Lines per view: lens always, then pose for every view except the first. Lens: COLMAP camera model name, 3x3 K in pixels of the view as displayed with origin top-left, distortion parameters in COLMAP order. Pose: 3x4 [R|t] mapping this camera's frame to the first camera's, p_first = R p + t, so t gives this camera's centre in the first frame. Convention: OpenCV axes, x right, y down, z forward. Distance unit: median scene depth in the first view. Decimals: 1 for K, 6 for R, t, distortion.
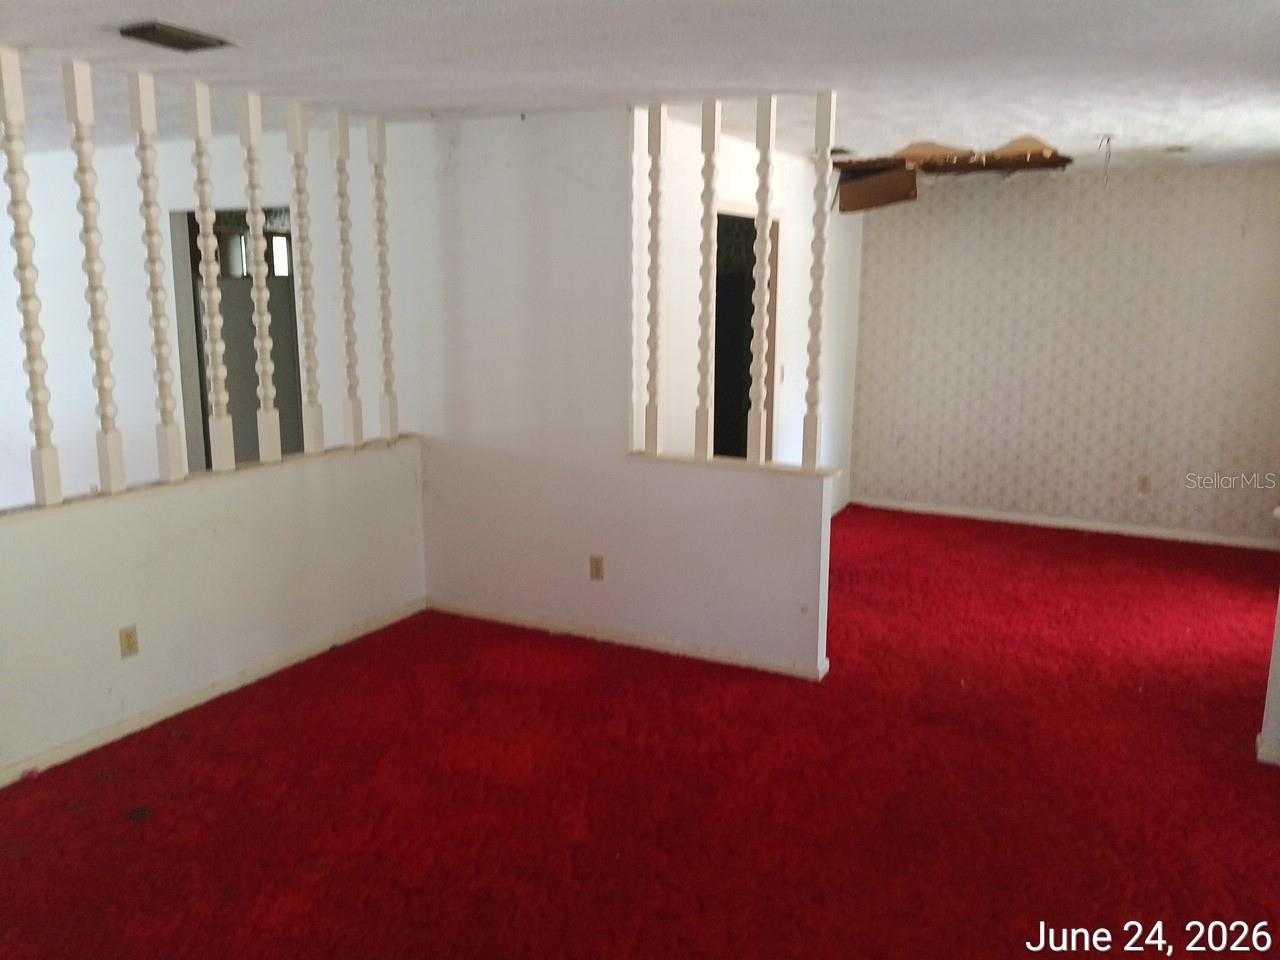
lens RADIAL K [[1038.5, 0, 642.3], [0, 1038.5, 475.8], [0, 0, 1]] dist [0.061910, -0.117497]
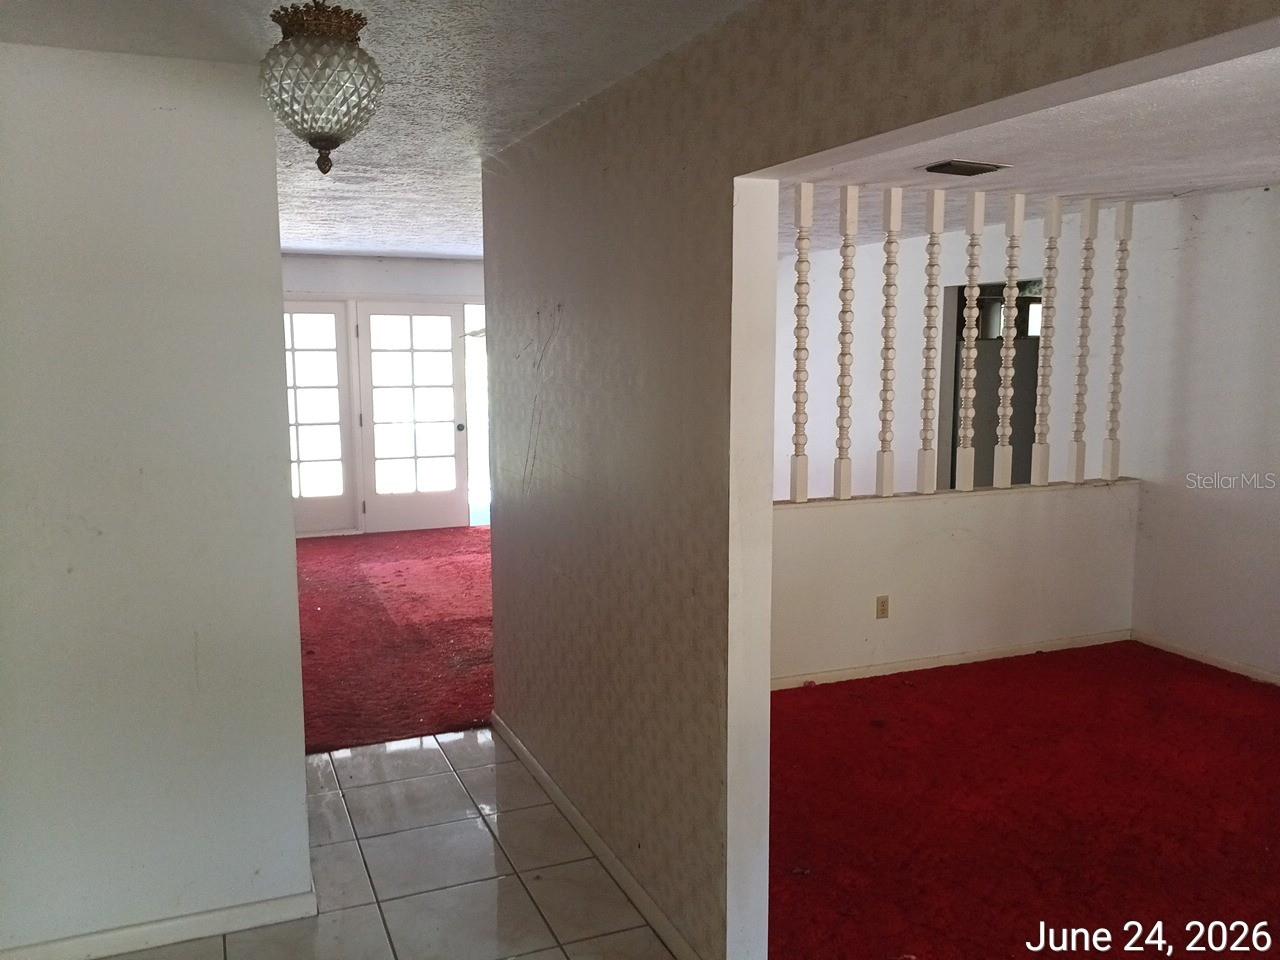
lens RADIAL K [[1038.5, 0, 642.3], [0, 1038.5, 475.8], [0, 0, 1]] dist [0.061910, -0.117497]
pose [[0.772914, 0.077220, -0.629794, 0.091482], [-0.111593, 0.993639, -0.015121, 0.039084], [0.624621, 0.081968, 0.776615, -0.221830]]
